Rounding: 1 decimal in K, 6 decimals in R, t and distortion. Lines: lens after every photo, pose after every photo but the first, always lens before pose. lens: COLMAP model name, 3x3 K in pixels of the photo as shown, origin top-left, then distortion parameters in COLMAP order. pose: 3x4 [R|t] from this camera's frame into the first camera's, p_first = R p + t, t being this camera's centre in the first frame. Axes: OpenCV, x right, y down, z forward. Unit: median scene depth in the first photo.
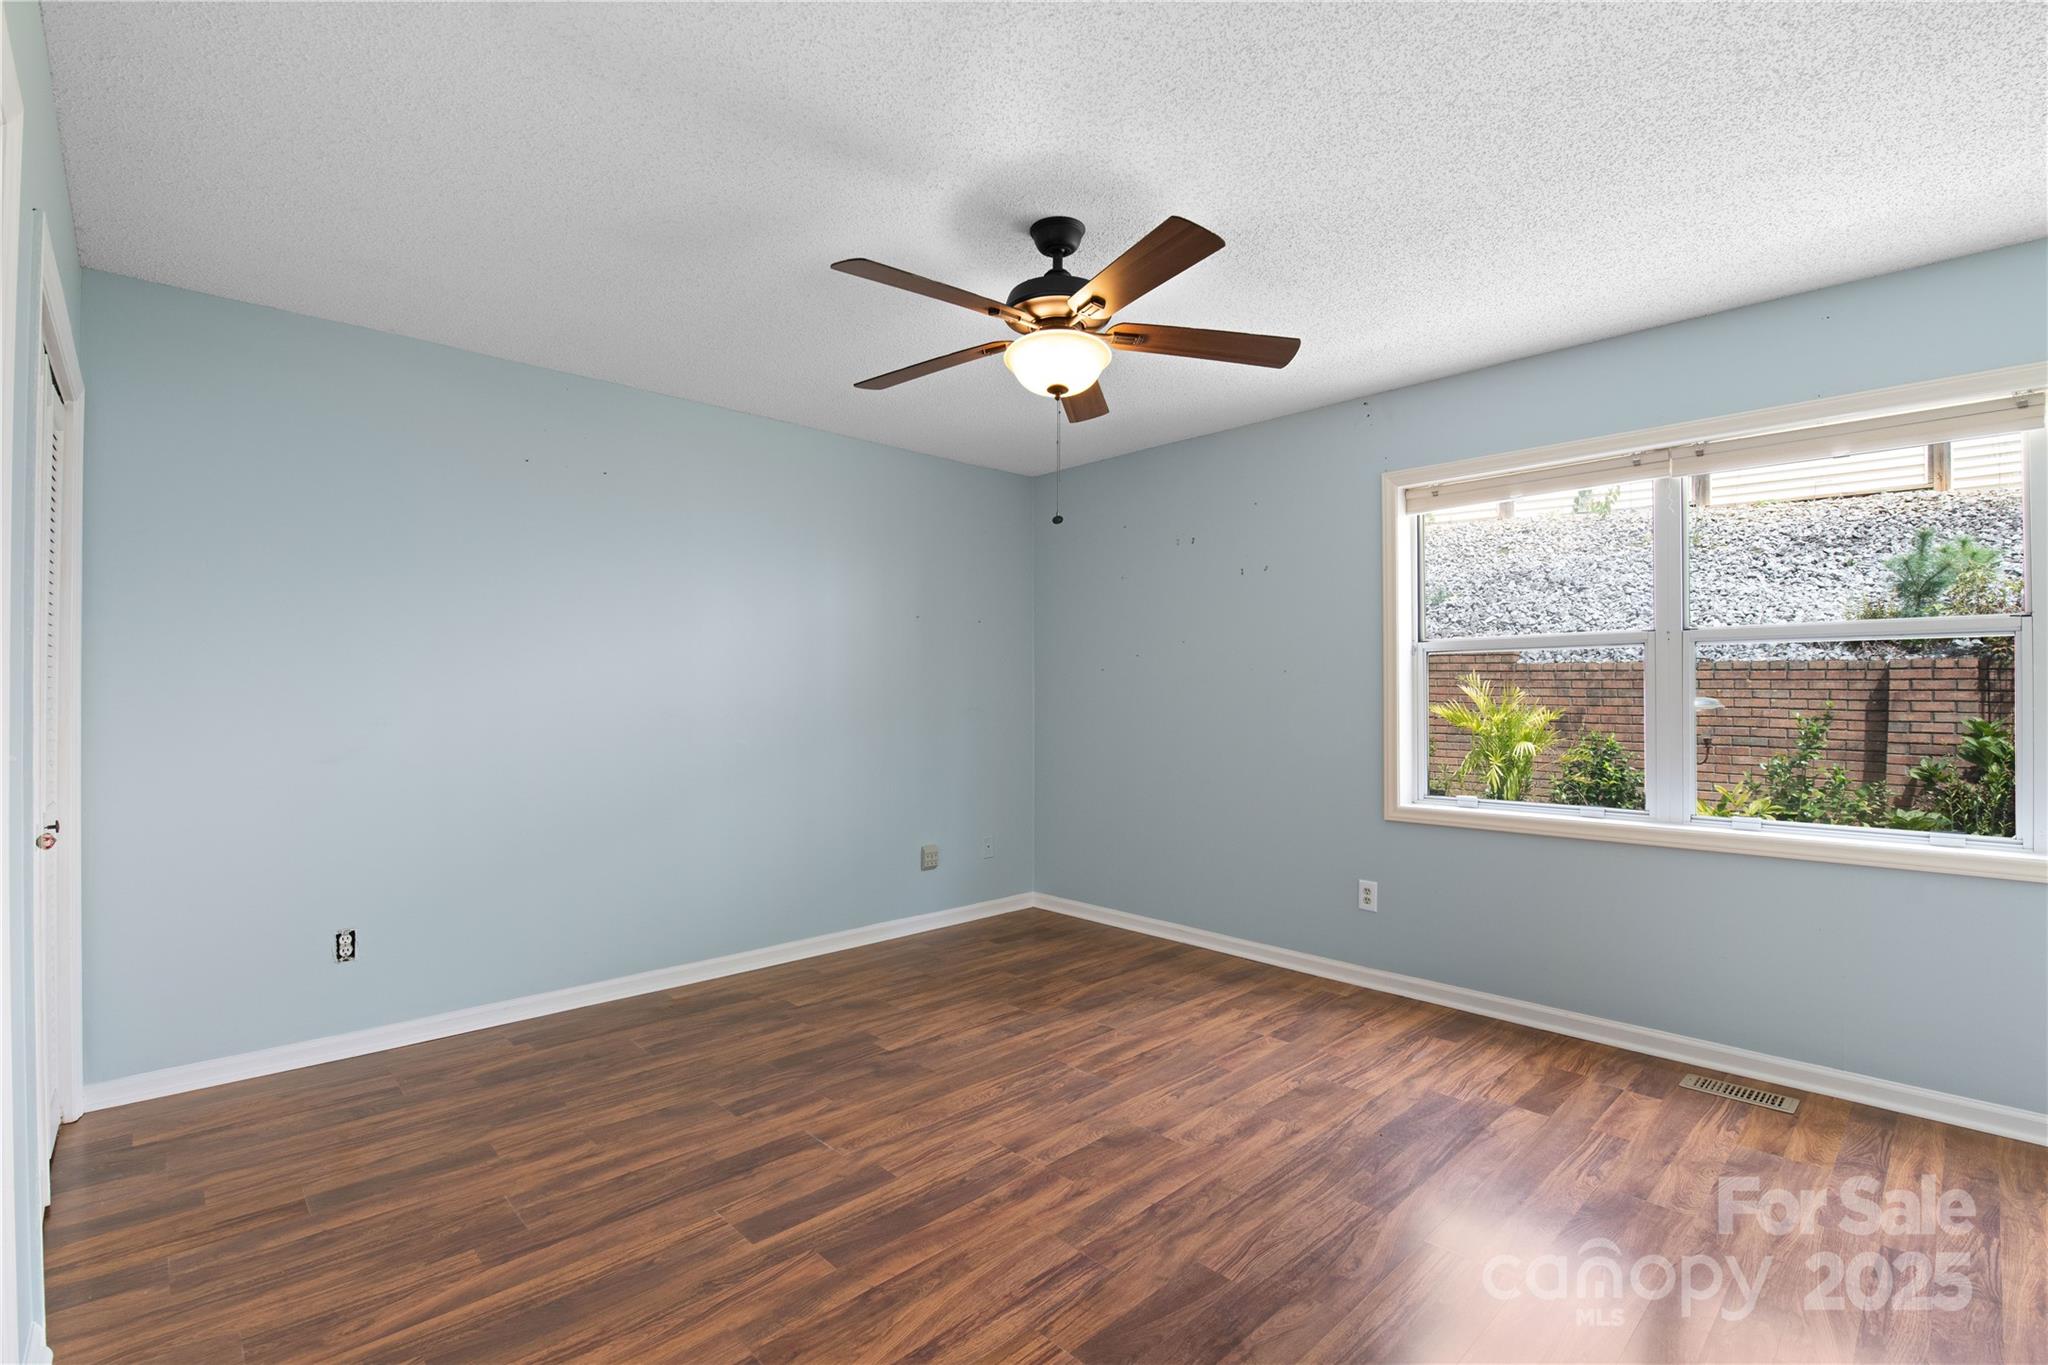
lens RADIAL K [[924.2, 0, 1024.0], [0, 924.2, 682.5], [0, 0, 1]] dist [-0.000536, -0.000170]
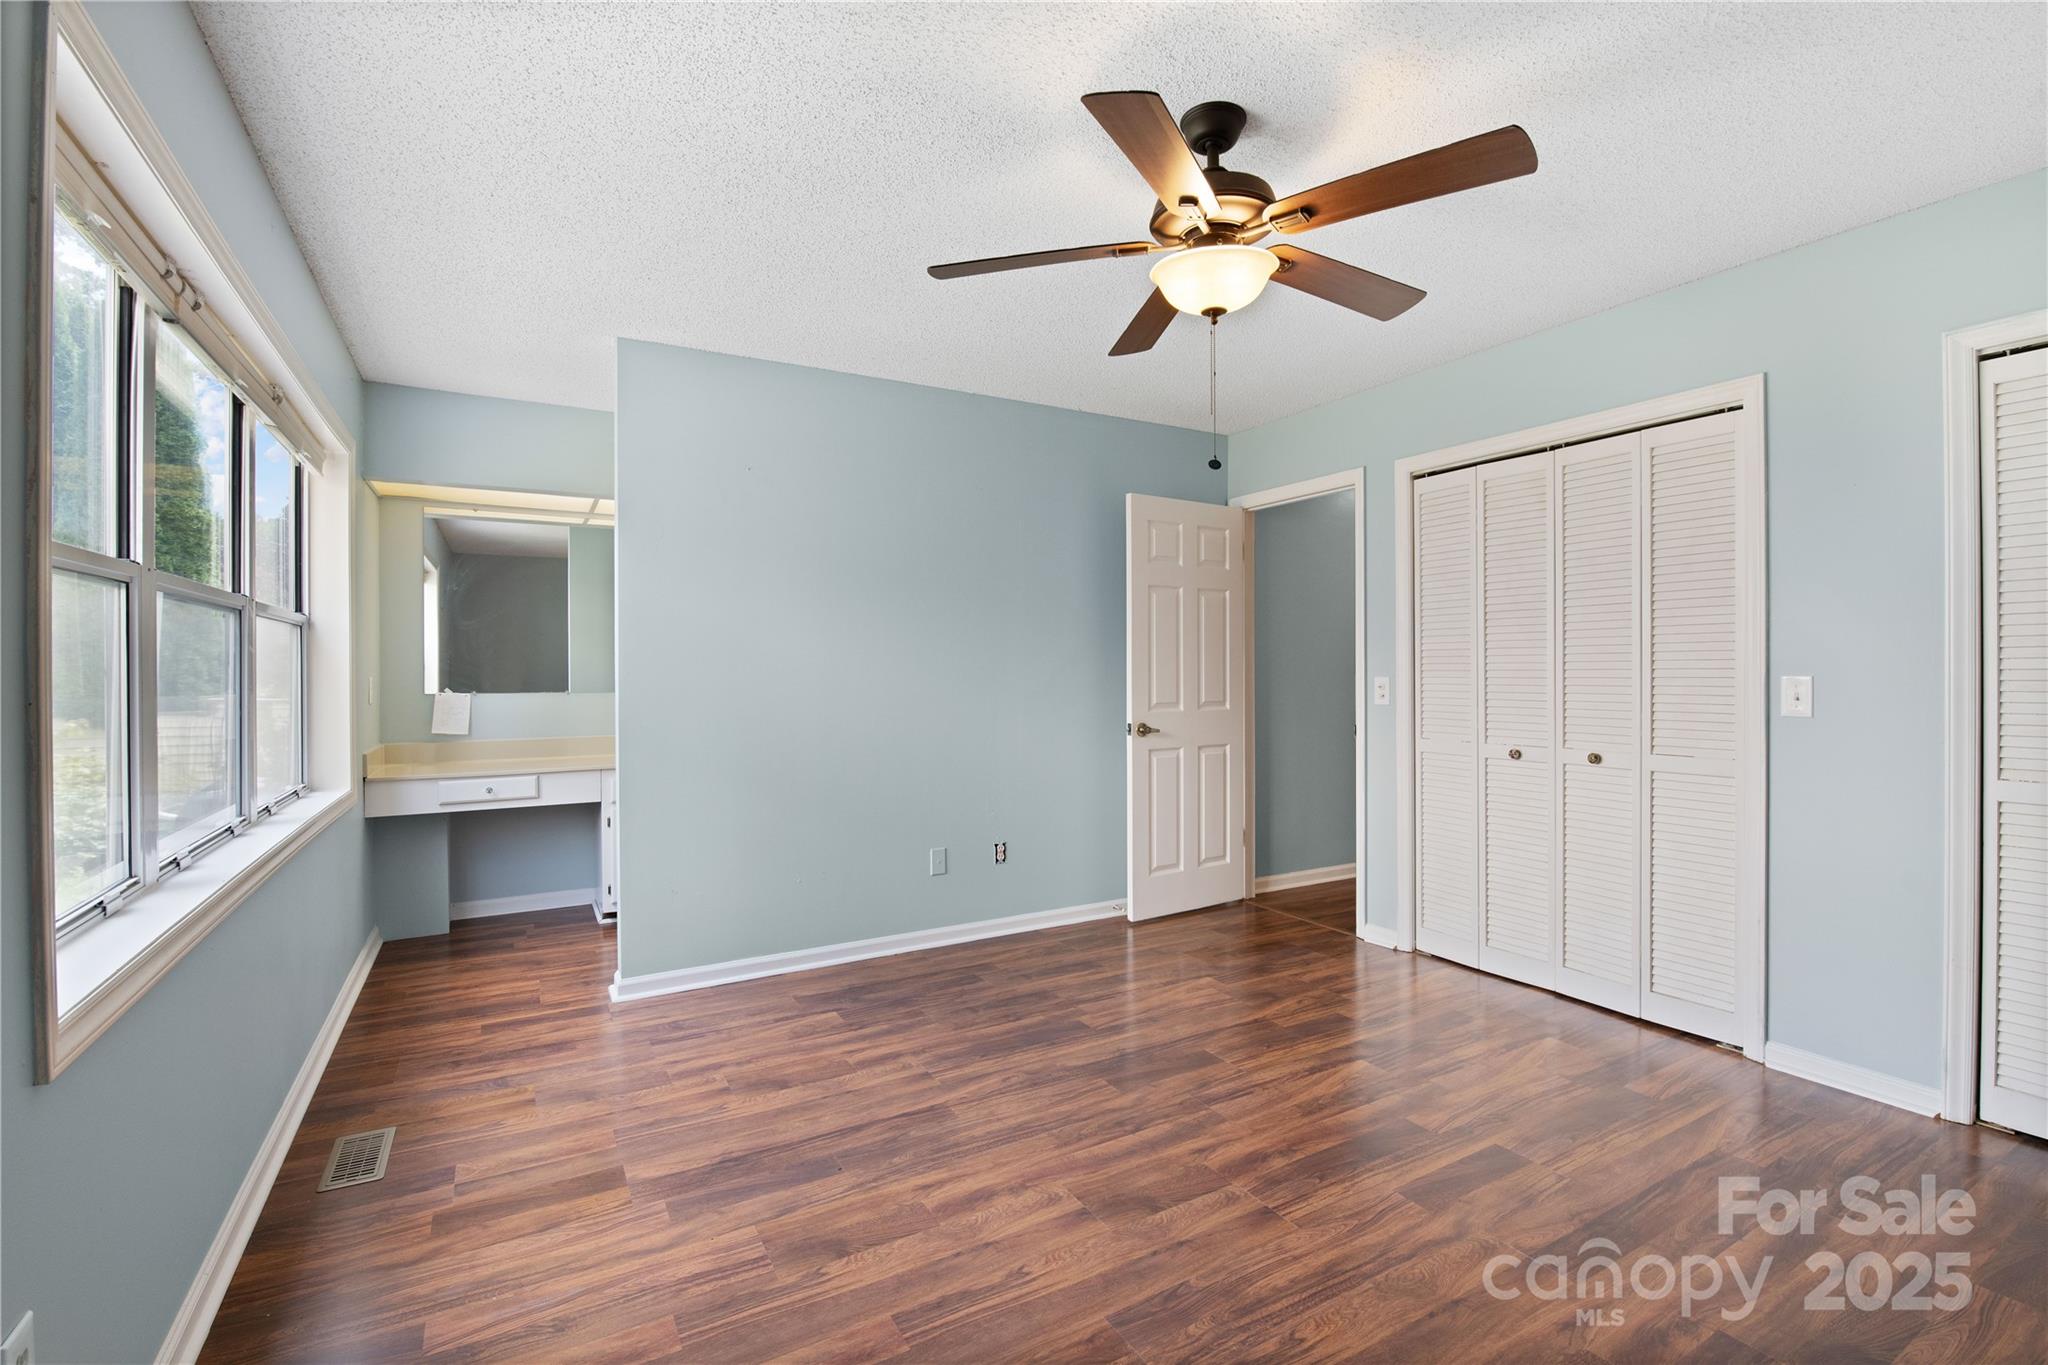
lens RADIAL K [[924.2, 0, 1024.0], [0, 924.2, 682.5], [0, 0, 1]] dist [-0.000536, -0.000170]
pose [[-0.971973, 0.001406, 0.235090, 0.006827], [0.000939, 0.999997, -0.002098, 0.027178], [-0.235093, -0.001819, -0.971971, 1.878075]]
